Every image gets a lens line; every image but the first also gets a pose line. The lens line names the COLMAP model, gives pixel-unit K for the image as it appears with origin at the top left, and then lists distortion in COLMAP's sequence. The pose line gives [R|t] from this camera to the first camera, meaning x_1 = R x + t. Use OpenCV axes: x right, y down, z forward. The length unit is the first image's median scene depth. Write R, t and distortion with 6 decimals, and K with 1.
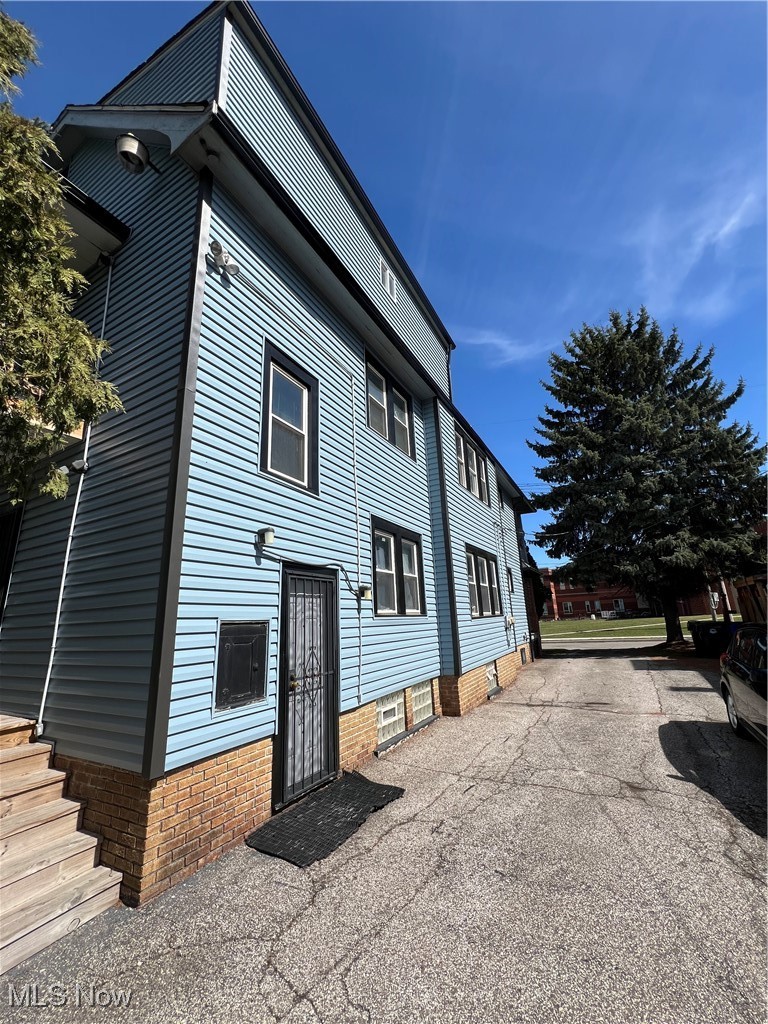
lens RADIAL K [[411.8, 0, 383.7], [0, 411.8, 511.1], [0, 0, 1]] dist [0.000517, 0.000403]
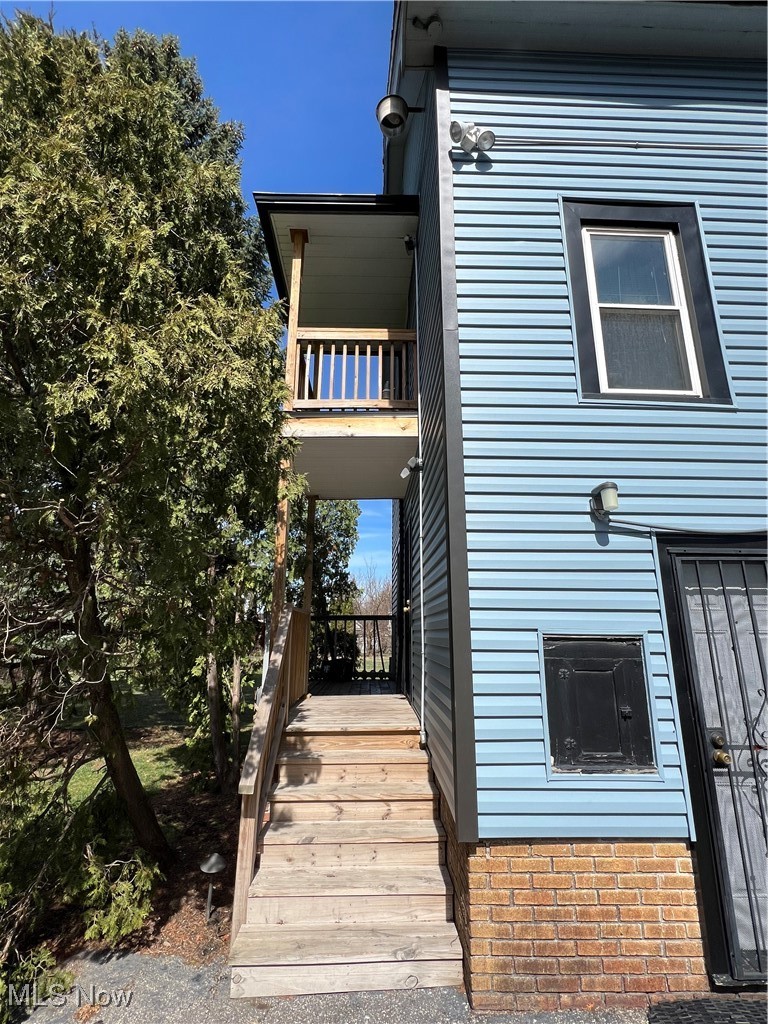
lens RADIAL K [[482.2, 0, 386.7], [0, 482.2, 510.7], [0, 0, 1]] dist [-0.001375, 0.000895]
pose [[0.505949, -0.169705, -0.845704, 0.149794], [0.200220, 0.976781, -0.076225, 0.069955], [0.839004, -0.130761, 0.528180, 0.350732]]
